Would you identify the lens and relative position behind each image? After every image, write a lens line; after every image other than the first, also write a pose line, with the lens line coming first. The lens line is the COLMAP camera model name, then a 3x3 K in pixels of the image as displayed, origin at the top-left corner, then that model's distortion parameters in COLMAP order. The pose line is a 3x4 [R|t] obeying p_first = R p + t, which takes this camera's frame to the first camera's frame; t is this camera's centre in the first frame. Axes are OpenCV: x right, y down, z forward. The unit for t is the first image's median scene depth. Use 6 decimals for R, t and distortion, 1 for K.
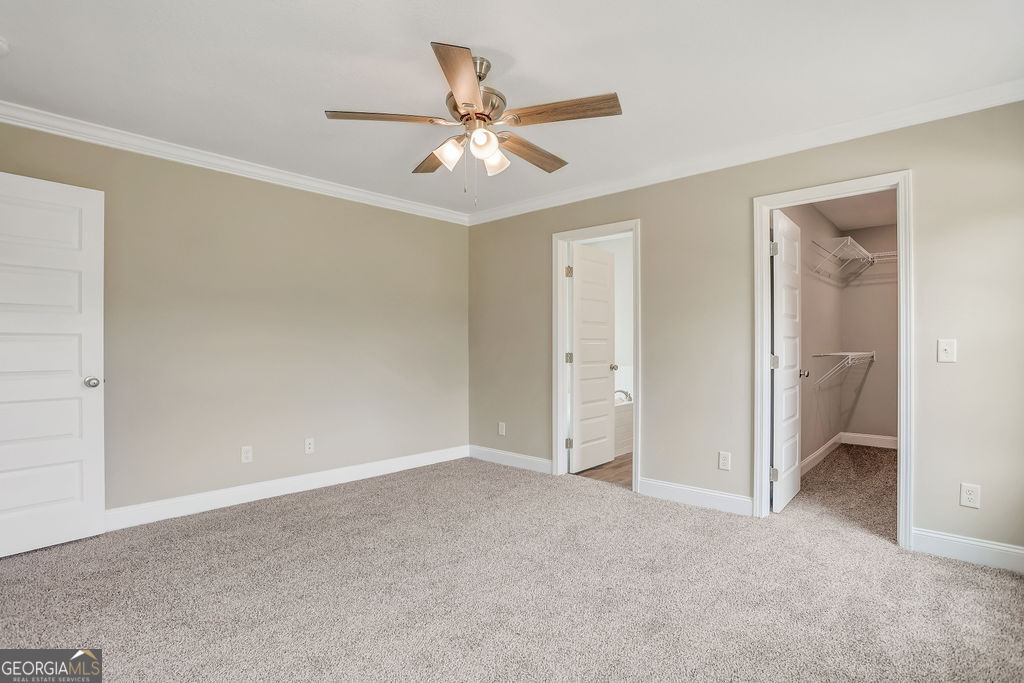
lens RADIAL K [[506.2, 0, 508.5], [0, 506.2, 340.6], [0, 0, 1]] dist [-0.053704, 0.019643]
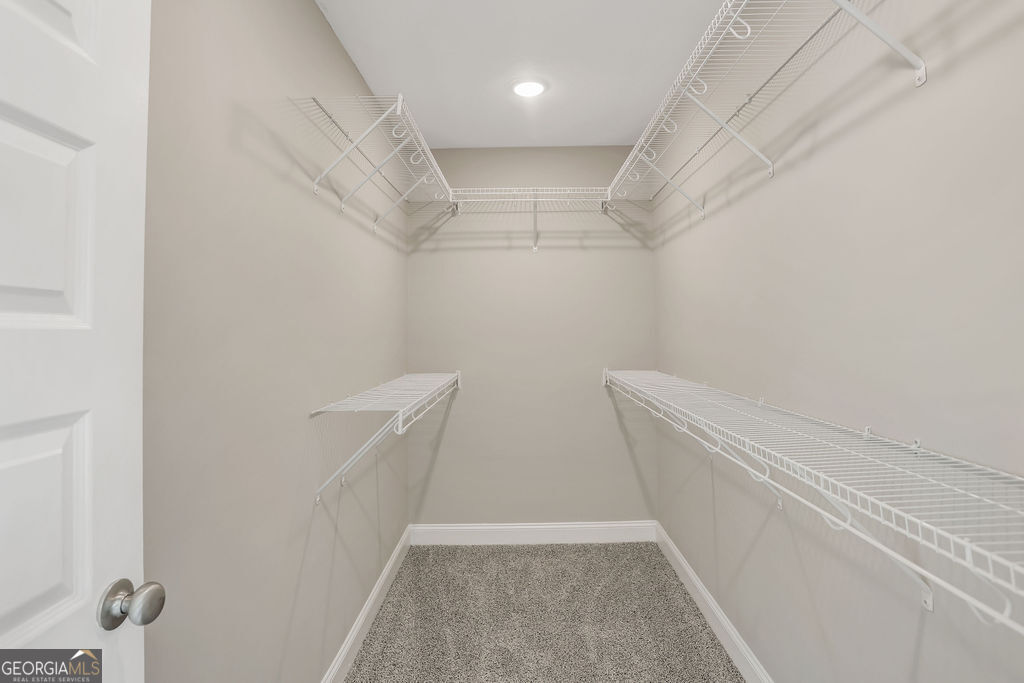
lens RADIAL K [[506.2, 0, 514.7], [0, 506.2, 340.1], [0, 0, 1]] dist [-0.053704, 0.019643]
pose [[0.749352, -0.010622, 0.662087, 0.407046], [0.007689, 0.999944, 0.007339, -0.016854], [-0.662128, -0.000409, 0.749391, 0.527703]]
